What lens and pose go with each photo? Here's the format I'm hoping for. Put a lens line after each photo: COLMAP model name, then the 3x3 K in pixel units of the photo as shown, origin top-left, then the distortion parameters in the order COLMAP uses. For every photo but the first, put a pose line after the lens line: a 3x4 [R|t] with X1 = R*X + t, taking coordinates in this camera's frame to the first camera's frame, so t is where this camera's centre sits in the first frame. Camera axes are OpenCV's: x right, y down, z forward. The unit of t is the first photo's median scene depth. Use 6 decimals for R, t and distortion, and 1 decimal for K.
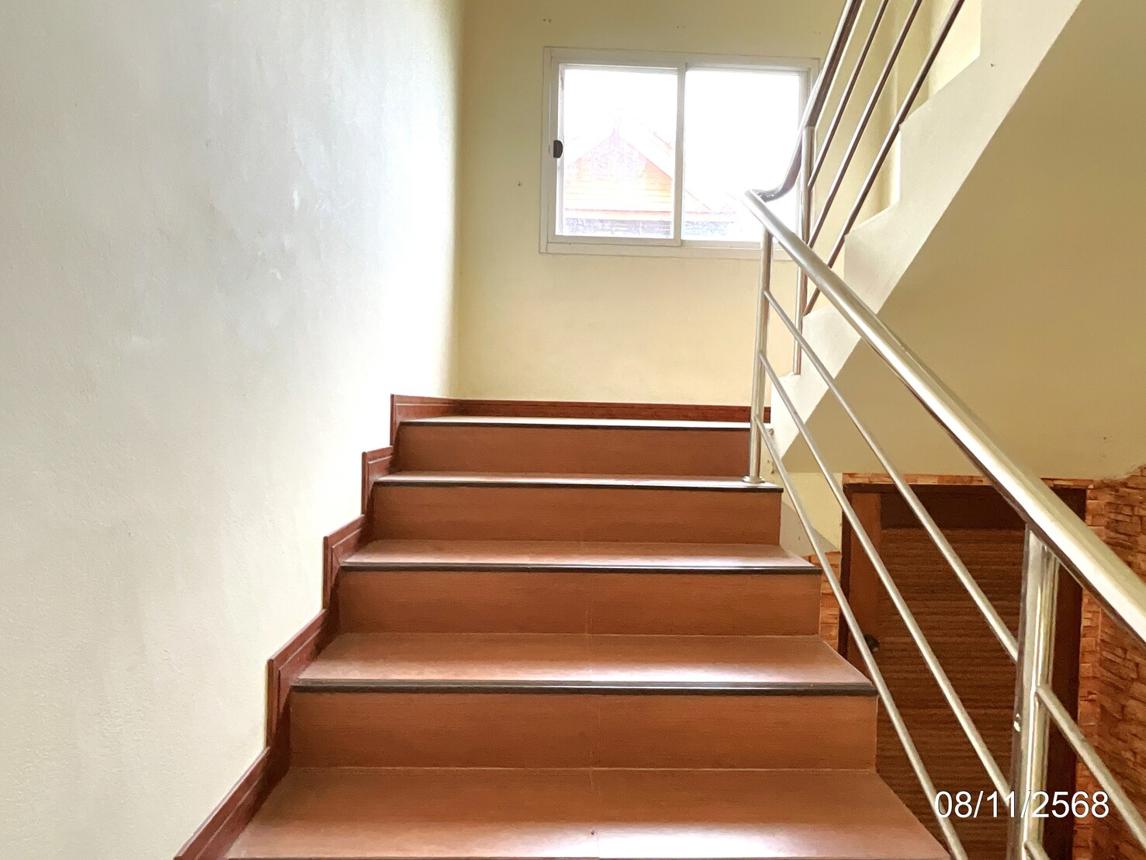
lens RADIAL K [[666.3, 0, 573.0], [0, 666.3, 430.0], [0, 0, 1]] dist [0.000773, 0.000083]
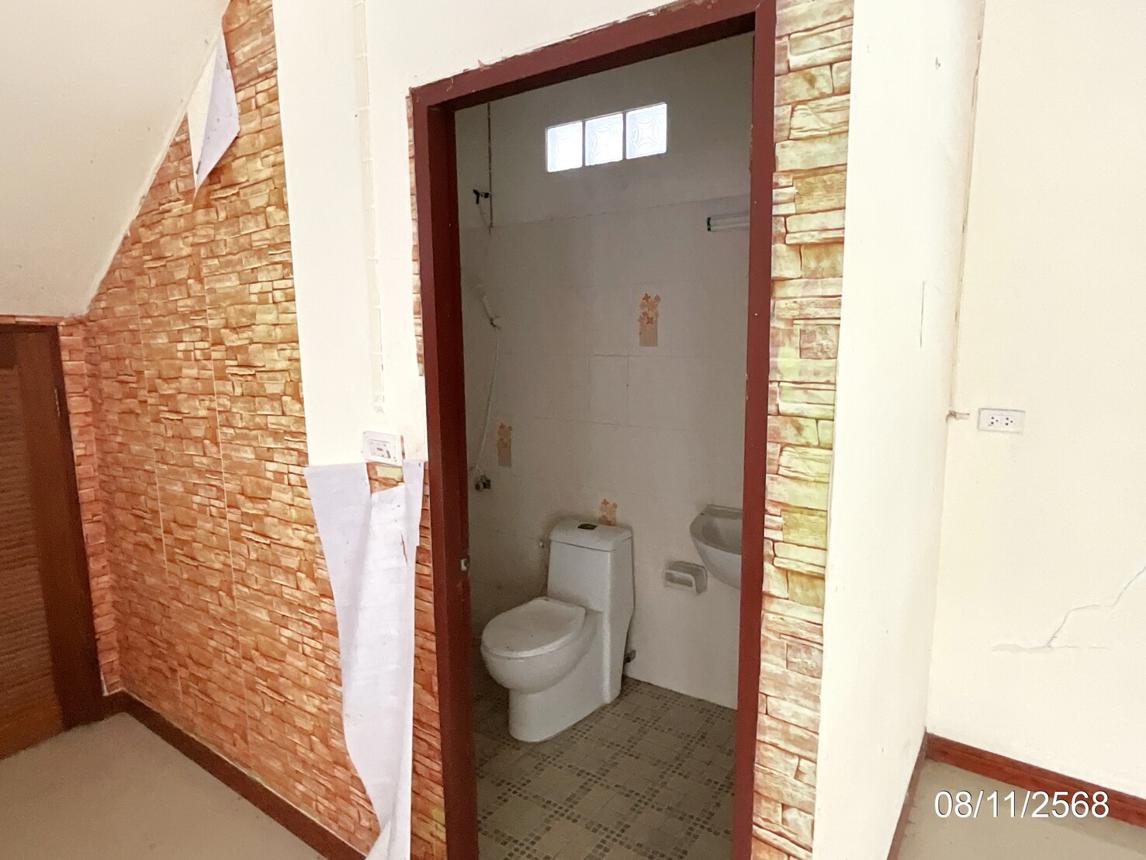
lens RADIAL K [[666.3, 0, 573.0], [0, 666.3, 430.0], [0, 0, 1]] dist [0.000773, 0.000083]
pose [[0.599783, -0.145161, 0.786886, 0.407905], [0.043898, 0.987895, 0.148782, 0.129105], [-0.798958, -0.054694, 0.598895, -0.275060]]
